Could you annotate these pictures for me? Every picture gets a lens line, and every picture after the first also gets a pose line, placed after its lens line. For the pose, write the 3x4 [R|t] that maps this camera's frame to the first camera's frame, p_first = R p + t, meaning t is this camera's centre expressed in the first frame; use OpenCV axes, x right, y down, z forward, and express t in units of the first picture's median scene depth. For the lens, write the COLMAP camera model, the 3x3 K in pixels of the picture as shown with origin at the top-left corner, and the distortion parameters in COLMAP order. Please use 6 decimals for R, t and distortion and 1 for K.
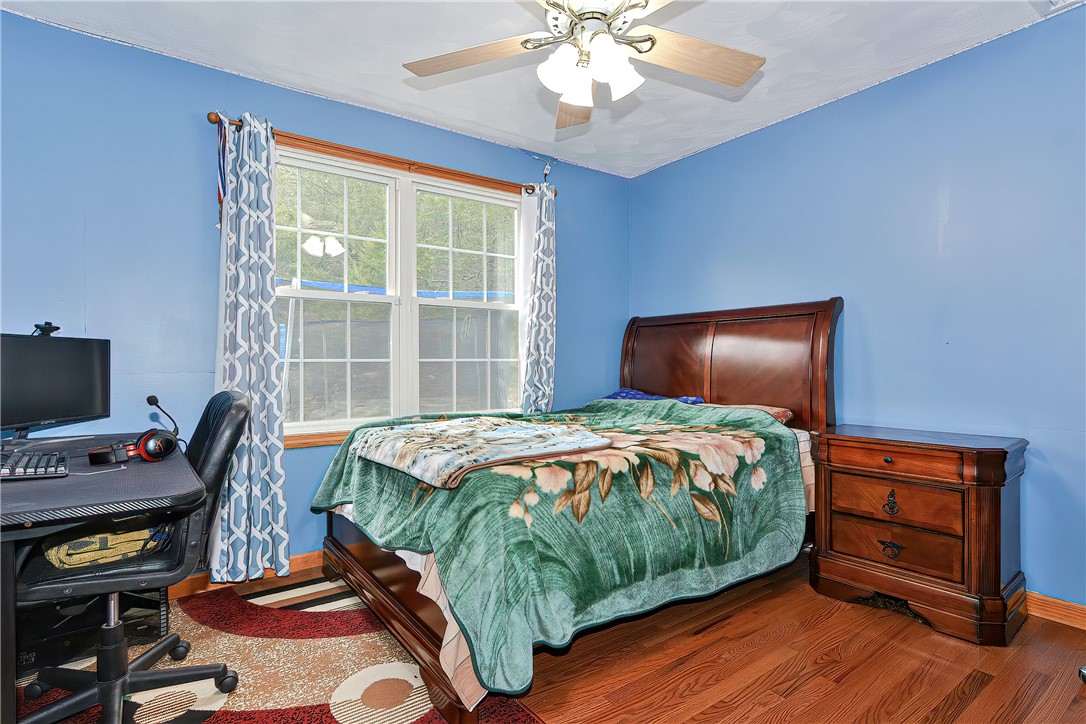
lens RADIAL K [[543.3, 0, 536.9], [0, 543.3, 362.0], [0, 0, 1]] dist [-0.018820, 0.009646]
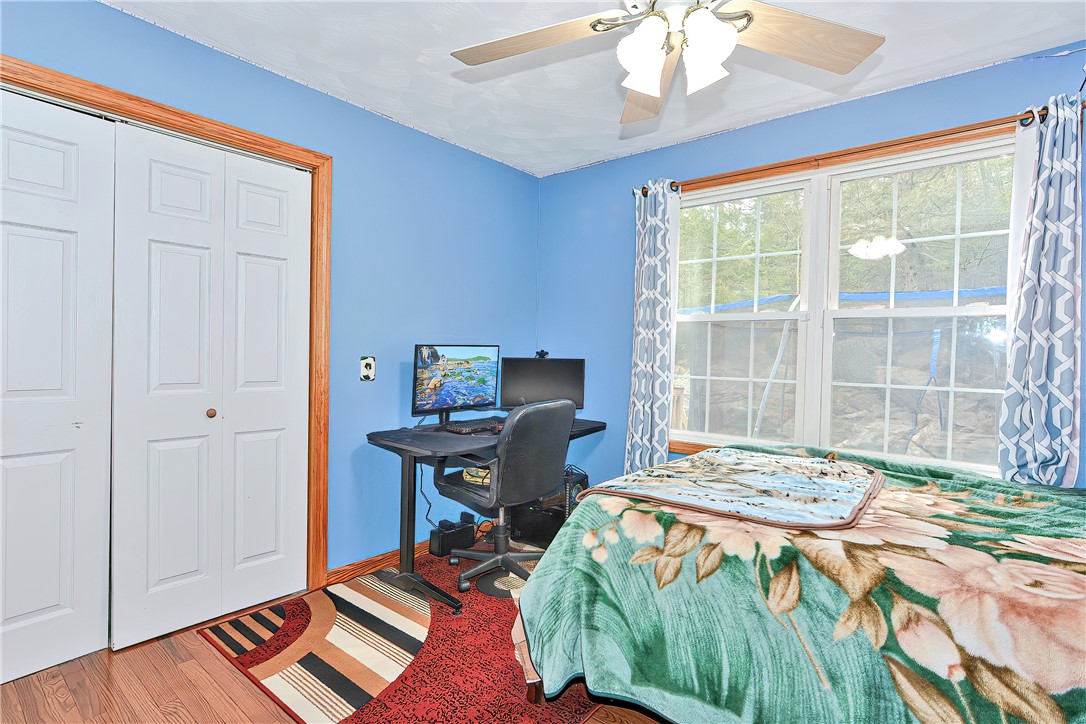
lens RADIAL K [[543.3, 0, 536.9], [0, 543.3, 362.0], [0, 0, 1]] dist [-0.018820, 0.009646]
pose [[0.246519, 0.024715, -0.968823, 0.719094], [-0.023849, 0.999527, 0.019430, -0.063013], [0.968845, 0.018315, 0.246991, 0.498997]]
